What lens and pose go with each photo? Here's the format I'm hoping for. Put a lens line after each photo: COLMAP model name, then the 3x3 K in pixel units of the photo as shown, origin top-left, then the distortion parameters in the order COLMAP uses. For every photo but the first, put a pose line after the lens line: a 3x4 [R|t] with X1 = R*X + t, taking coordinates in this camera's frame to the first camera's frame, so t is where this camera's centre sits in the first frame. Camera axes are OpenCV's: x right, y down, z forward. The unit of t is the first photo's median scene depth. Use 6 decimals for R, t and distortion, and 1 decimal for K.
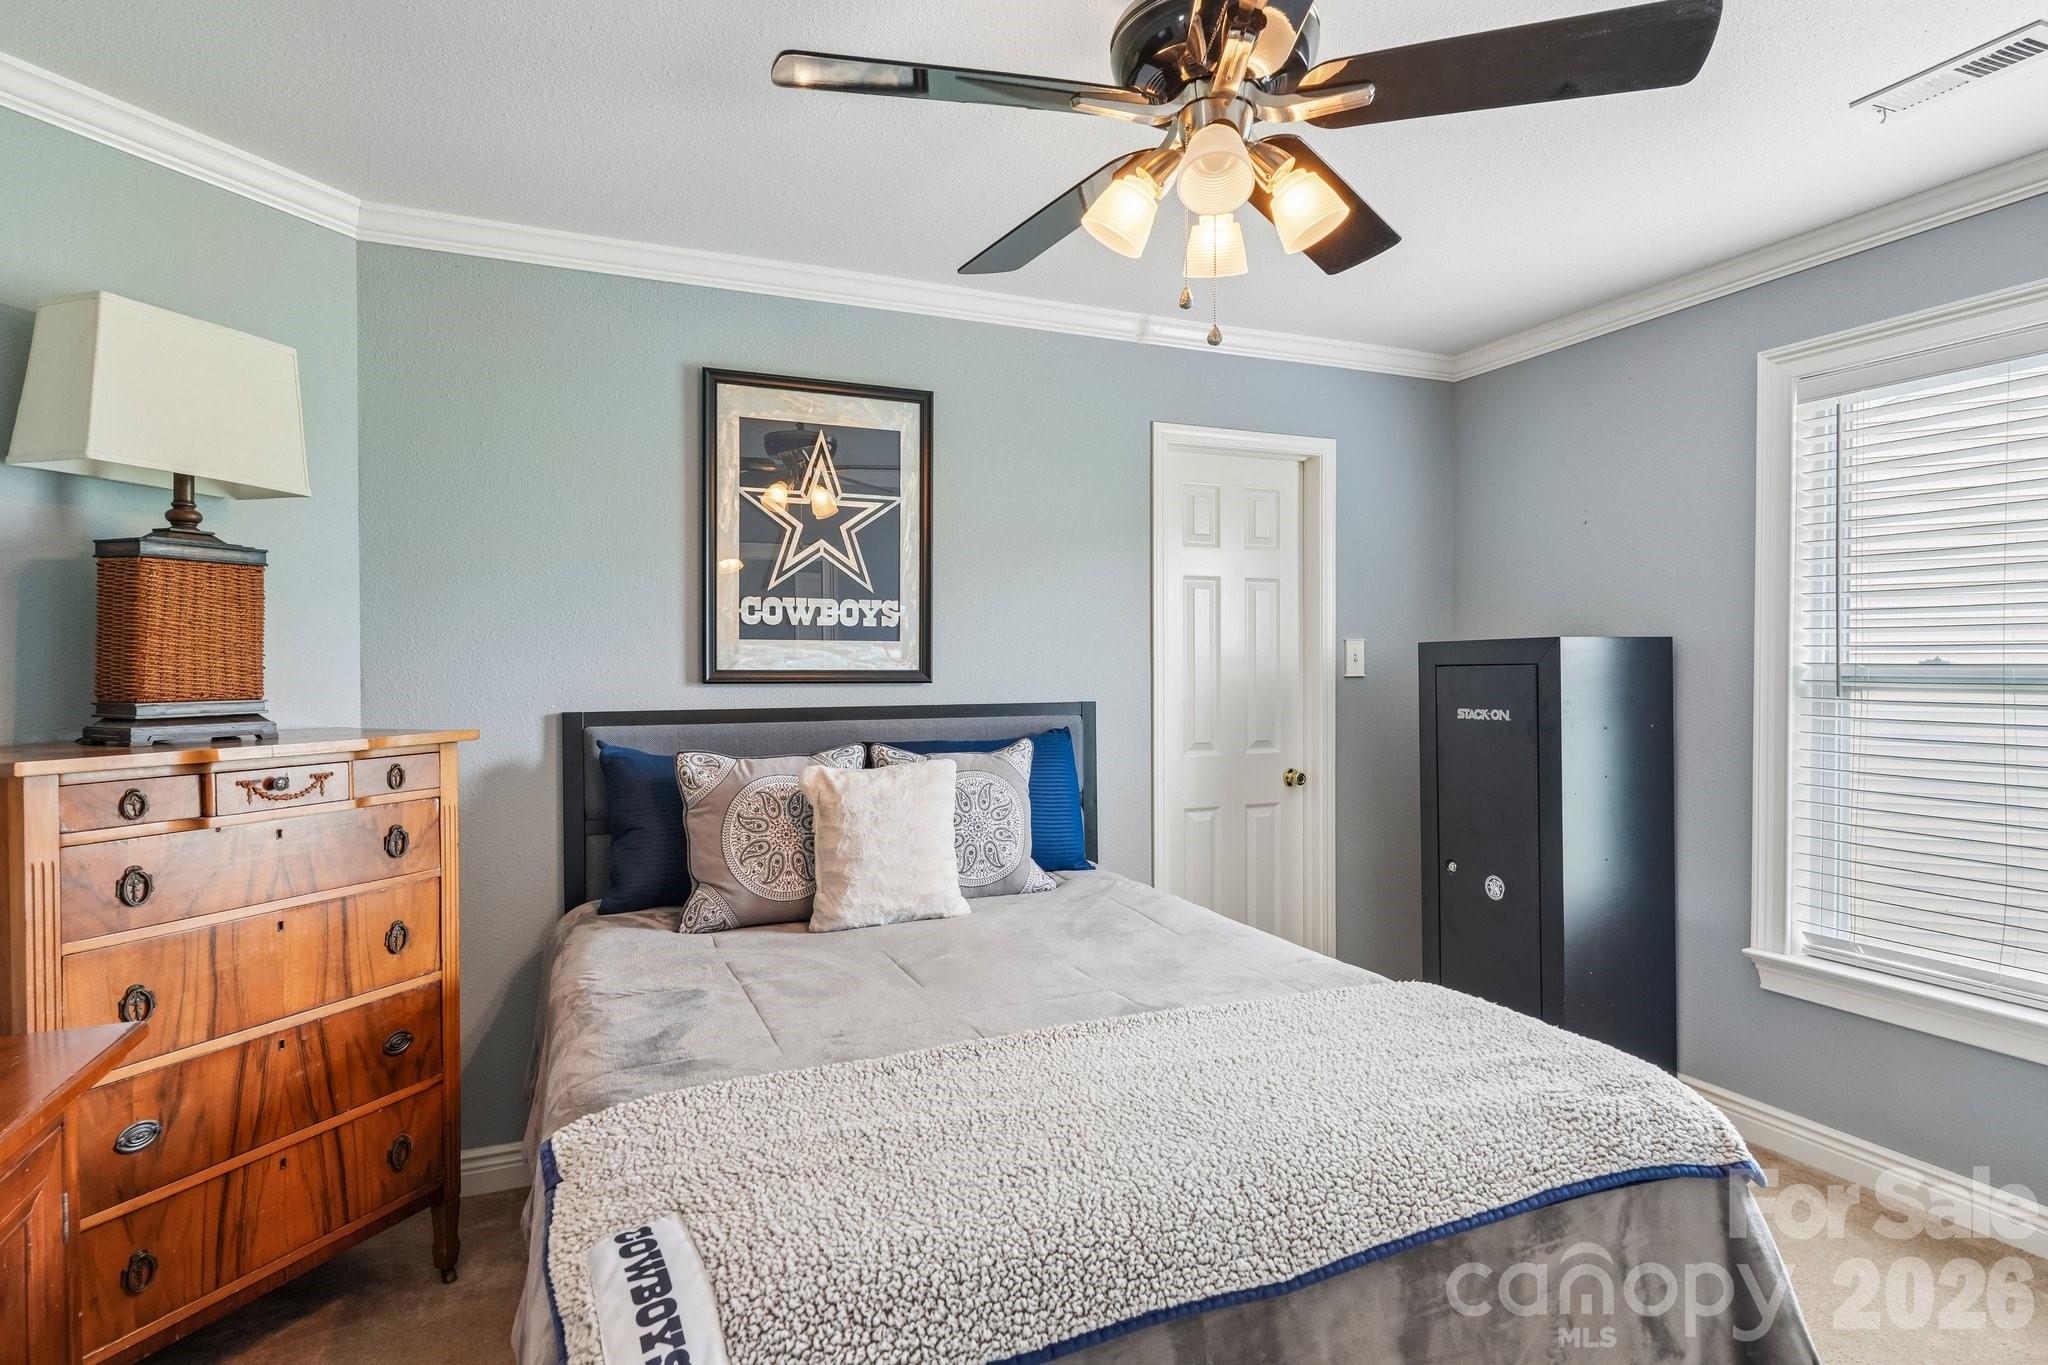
lens RADIAL K [[1064.3, 0, 1024.2], [0, 1064.3, 681.7], [0, 0, 1]] dist [0.001833, 0.000205]
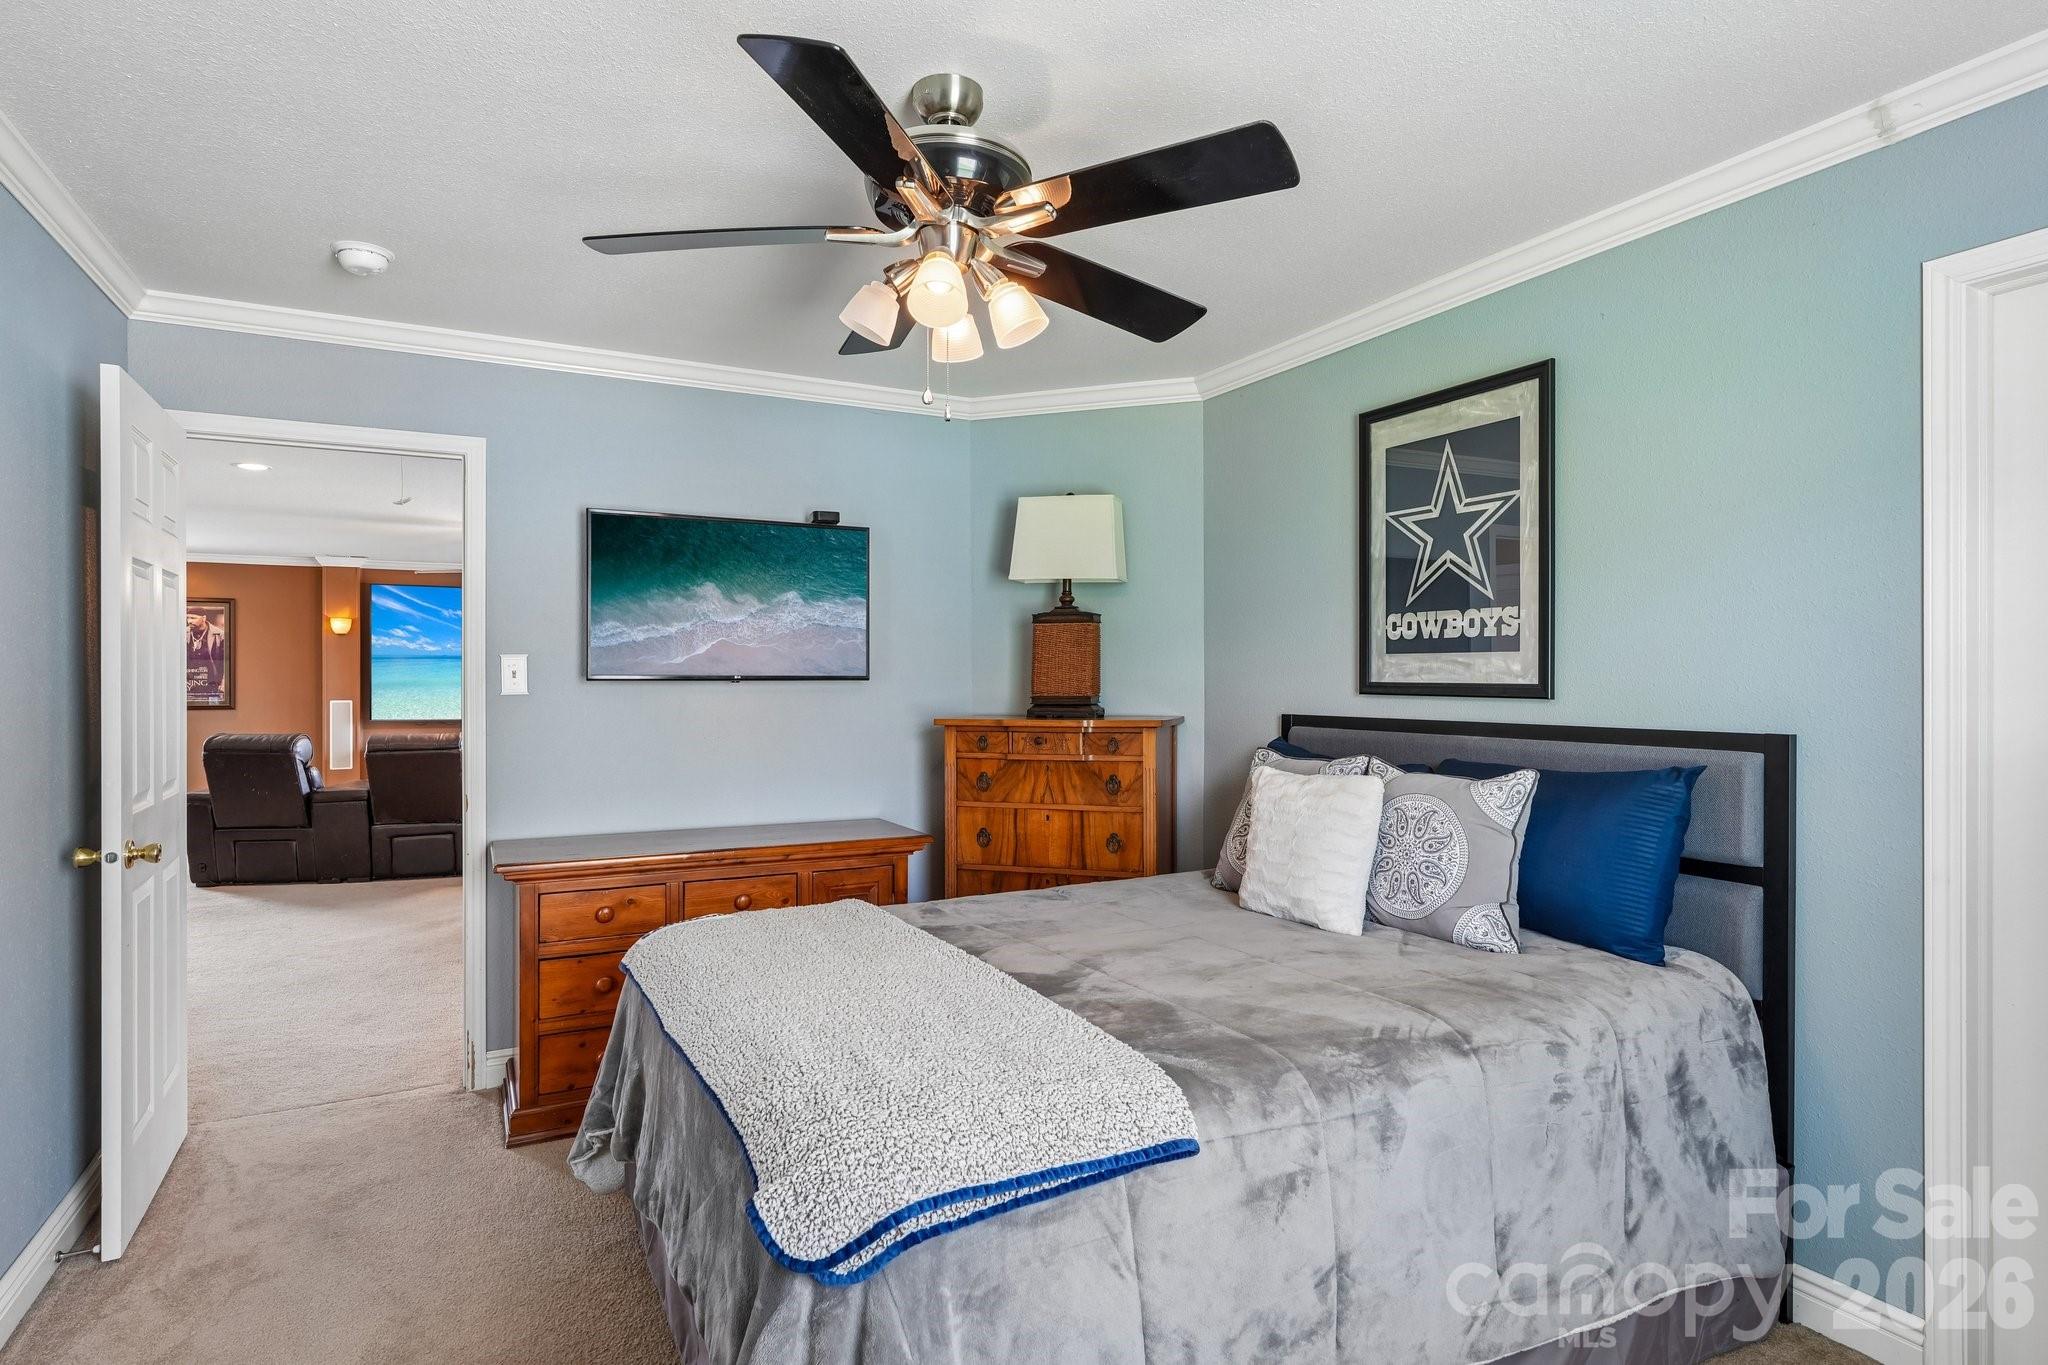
lens RADIAL K [[1064.3, 0, 1021.9], [0, 1064.3, 679.9], [0, 0, 1]] dist [0.001833, 0.000205]
pose [[0.080863, 0.006197, -0.996706, 0.760073], [-0.013757, 0.999892, 0.005101, -0.013535], [0.996630, 0.013299, 0.080939, 0.529352]]
